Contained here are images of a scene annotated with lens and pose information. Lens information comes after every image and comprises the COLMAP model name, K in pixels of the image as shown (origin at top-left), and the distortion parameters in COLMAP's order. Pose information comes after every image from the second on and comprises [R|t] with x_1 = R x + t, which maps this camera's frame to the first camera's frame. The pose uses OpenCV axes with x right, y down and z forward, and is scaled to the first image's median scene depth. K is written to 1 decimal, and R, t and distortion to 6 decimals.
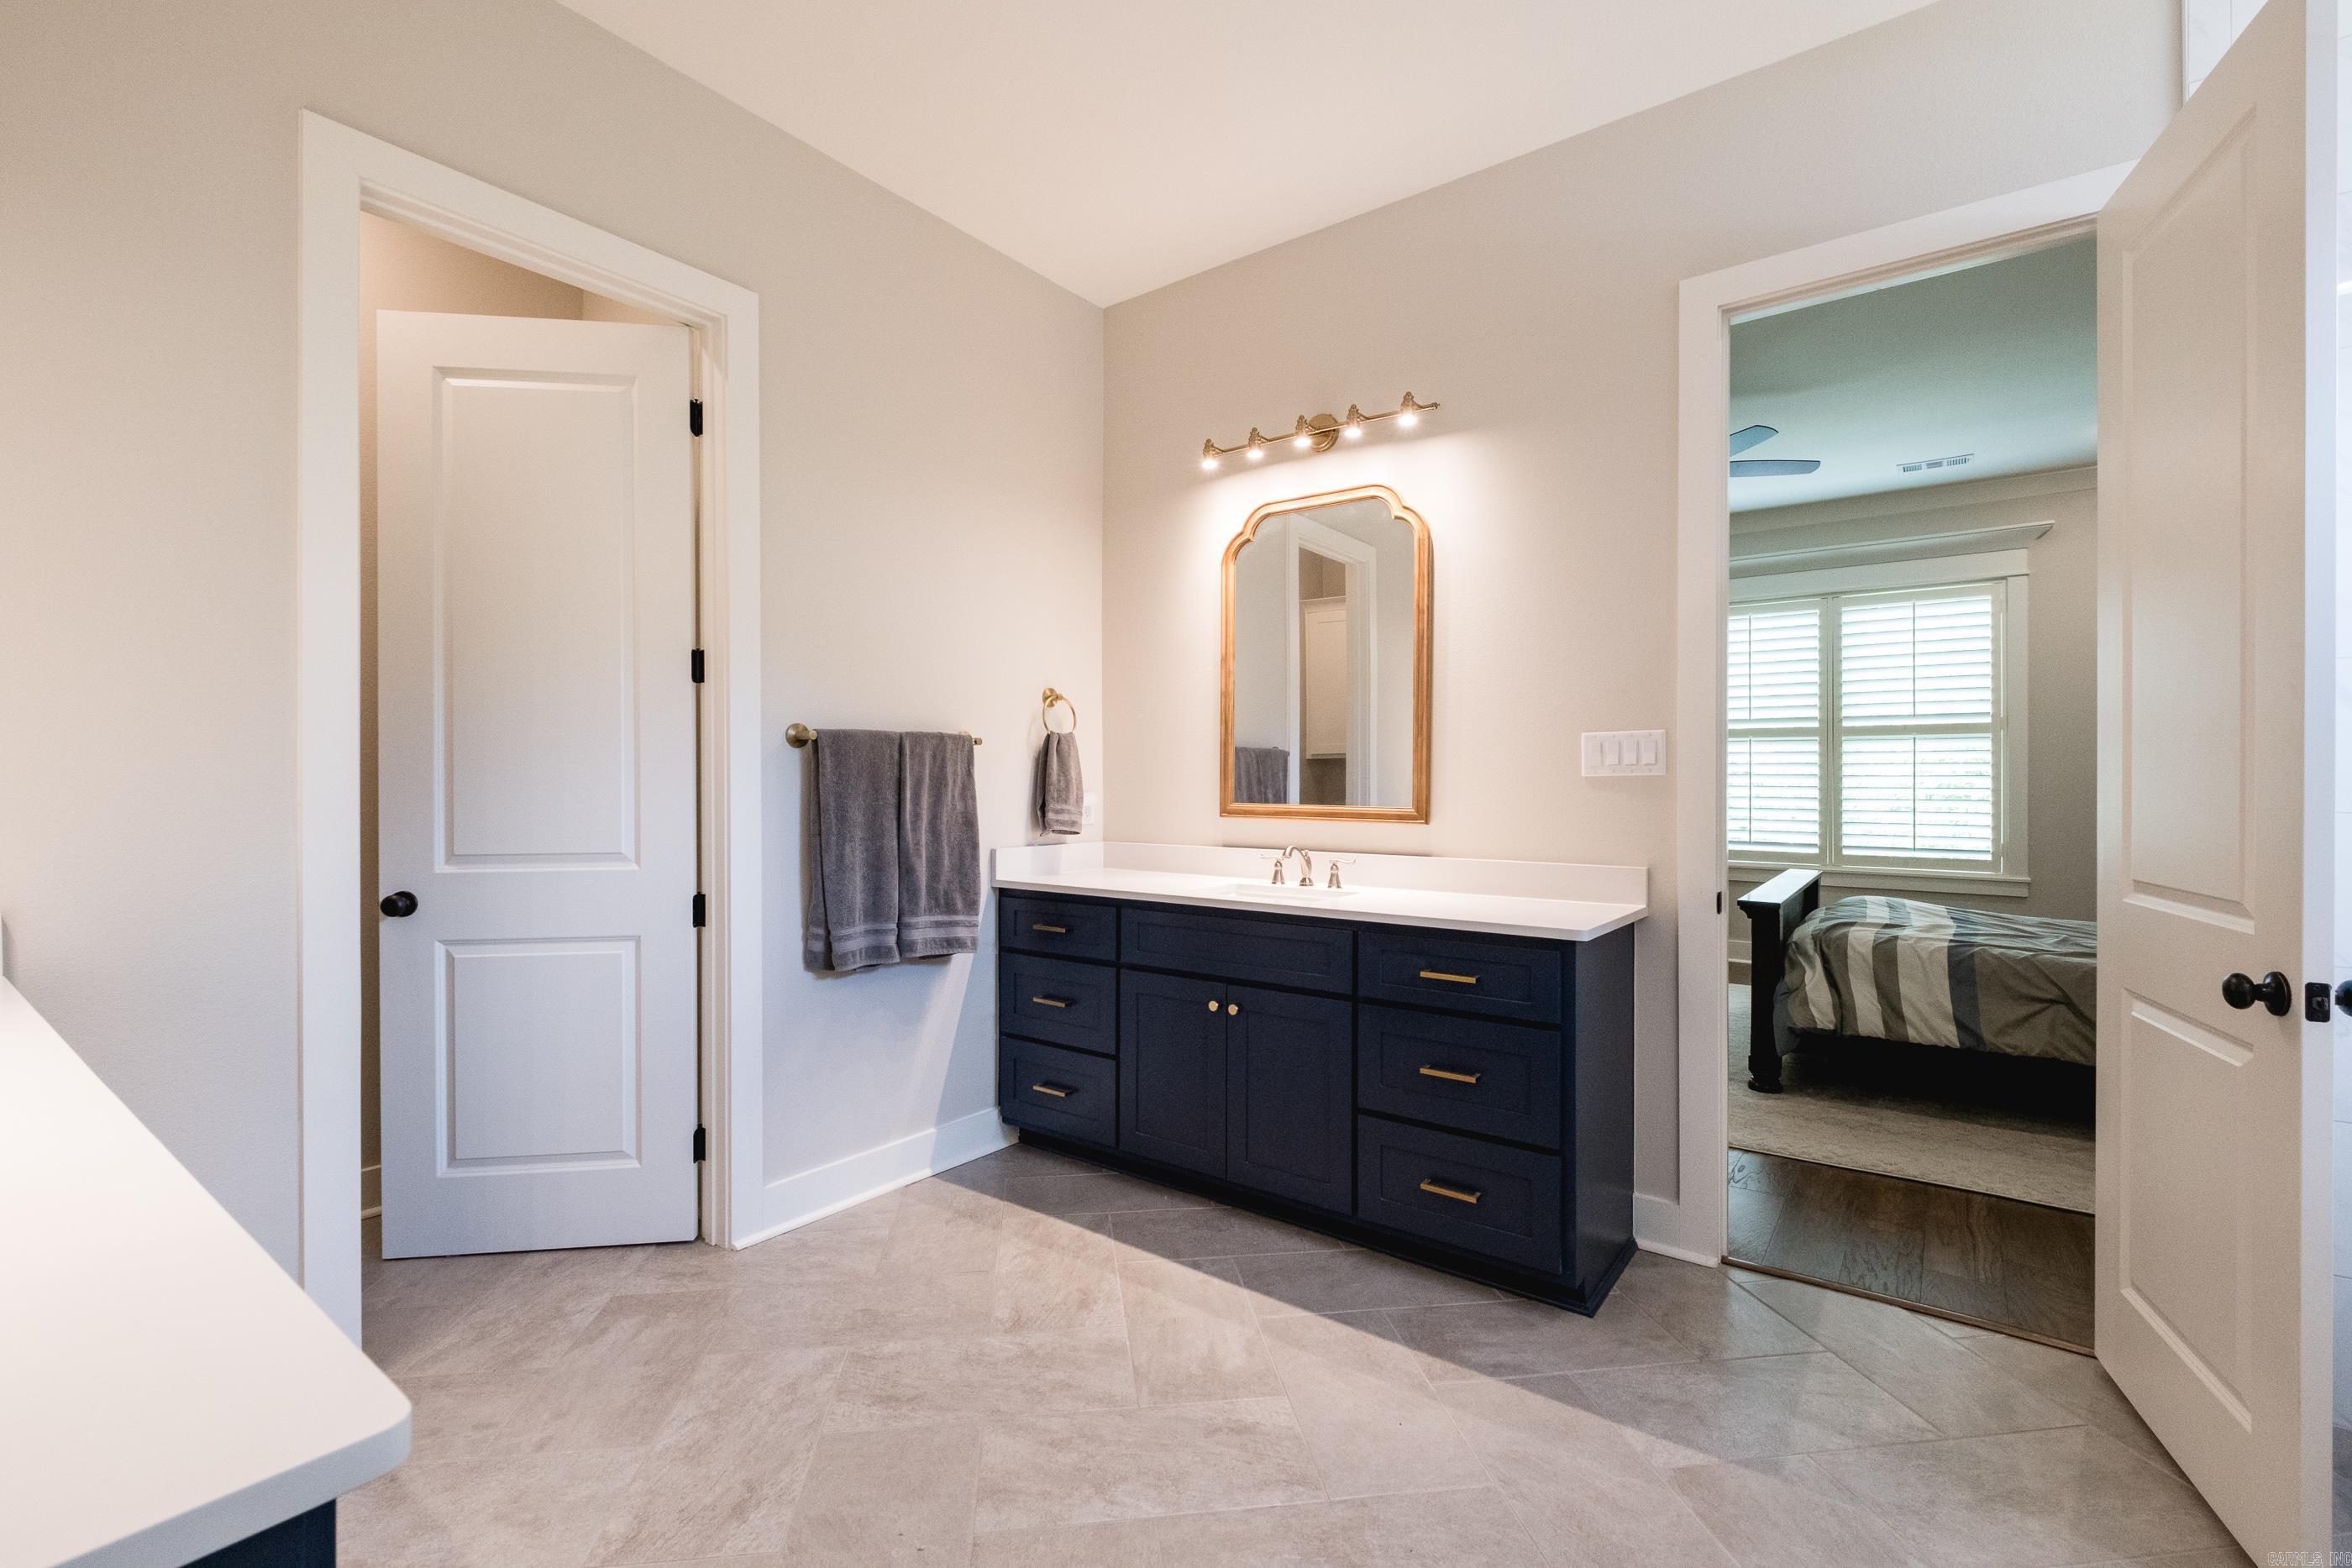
lens RADIAL K [[1048.6, 0, 1185.4], [0, 1048.6, 792.0], [0, 0, 1]] dist [0.004199, -0.004678]
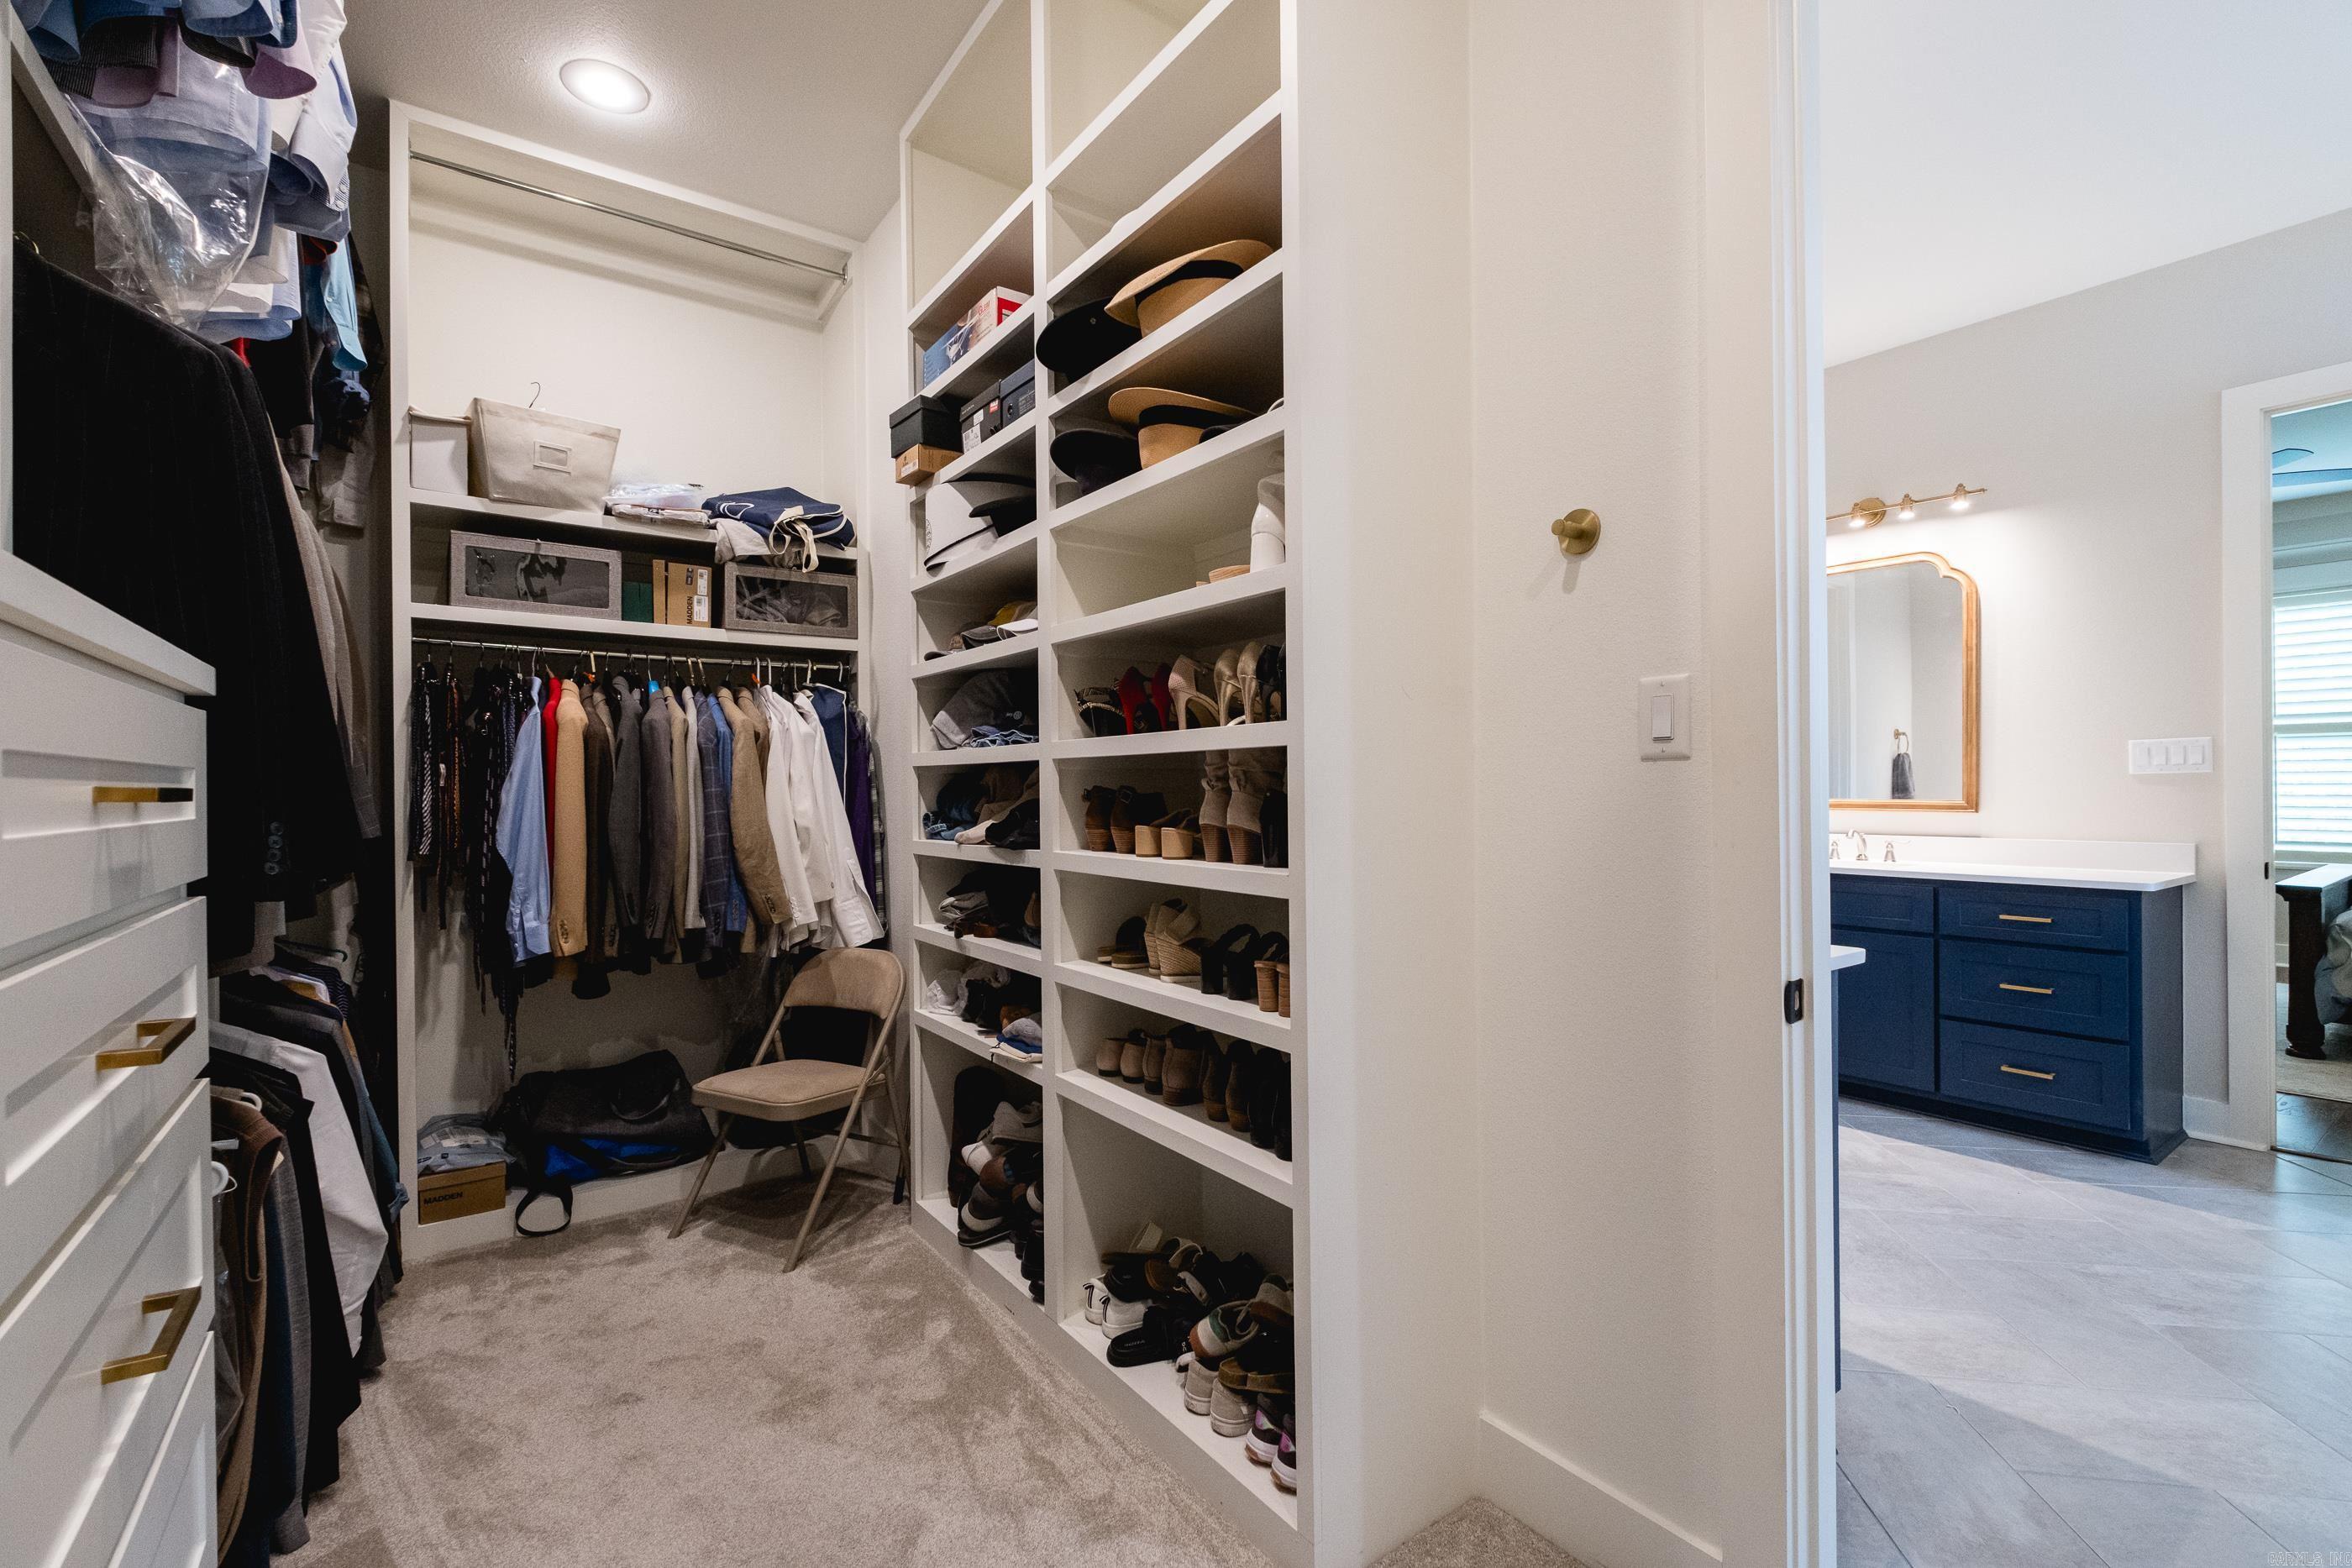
lens RADIAL K [[1048.6, 0, 1183.0], [0, 1048.6, 796.1], [0, 0, 1]] dist [0.004199, -0.004678]
pose [[0.953807, -0.005219, -0.300374, -0.316937], [0.003414, 0.999973, -0.006532, 0.015288], [0.300400, 0.005204, 0.953799, -0.533116]]
